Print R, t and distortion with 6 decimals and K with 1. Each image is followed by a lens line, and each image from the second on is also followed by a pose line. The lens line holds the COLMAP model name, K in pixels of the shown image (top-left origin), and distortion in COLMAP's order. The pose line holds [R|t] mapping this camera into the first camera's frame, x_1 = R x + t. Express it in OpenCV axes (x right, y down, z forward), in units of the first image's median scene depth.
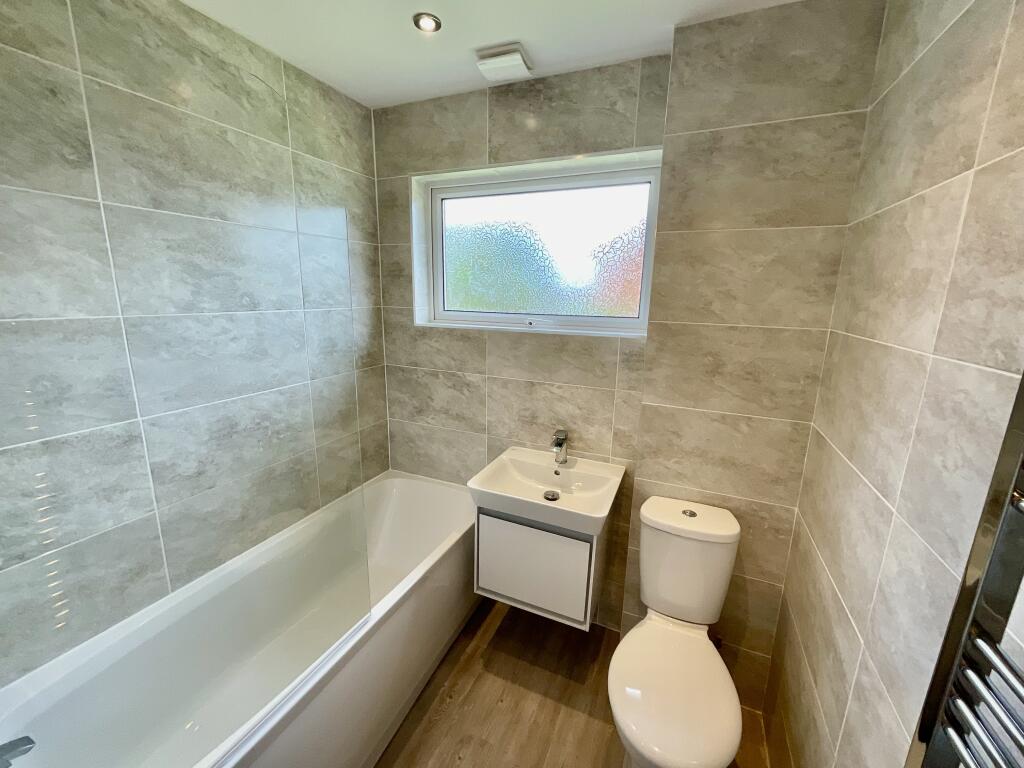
lens RADIAL K [[415.8, 0, 511.9], [0, 415.8, 382.7], [0, 0, 1]] dist [0.000779, -0.000456]
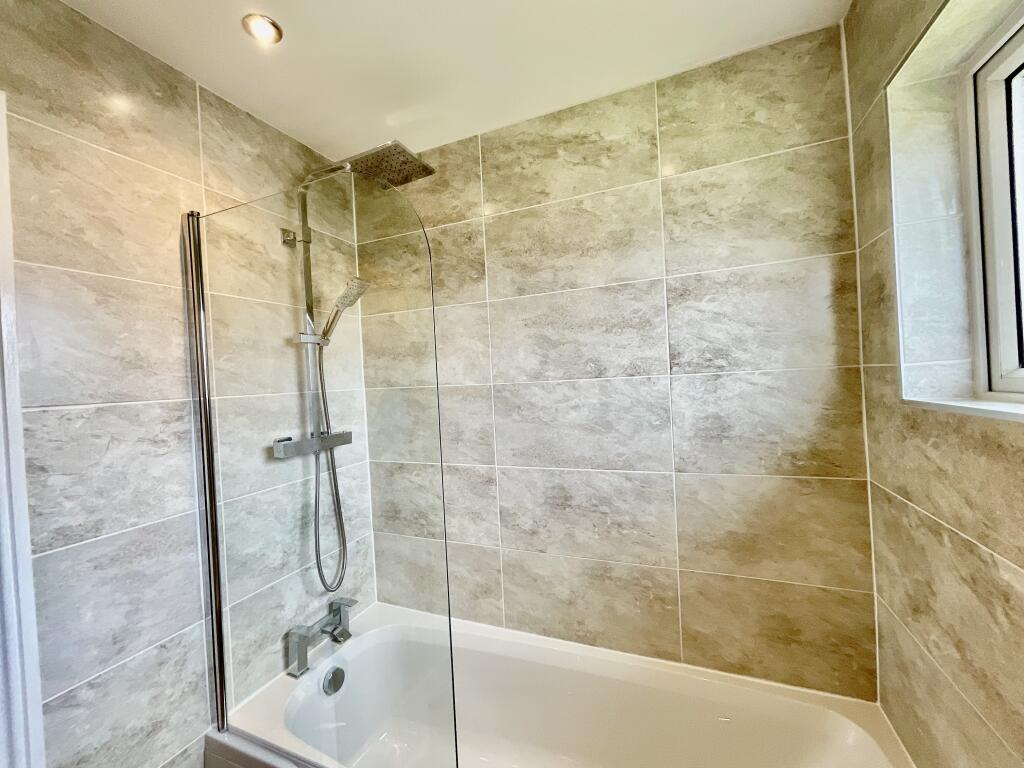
lens RADIAL K [[415.8, 0, 511.9], [0, 415.8, 382.7], [0, 0, 1]] dist [0.000779, -0.000456]
pose [[0.011964, -0.011574, -0.999861, 0.296044], [-0.162029, 0.986696, -0.013361, -0.129710], [0.986713, 0.162166, 0.009930, 0.869729]]
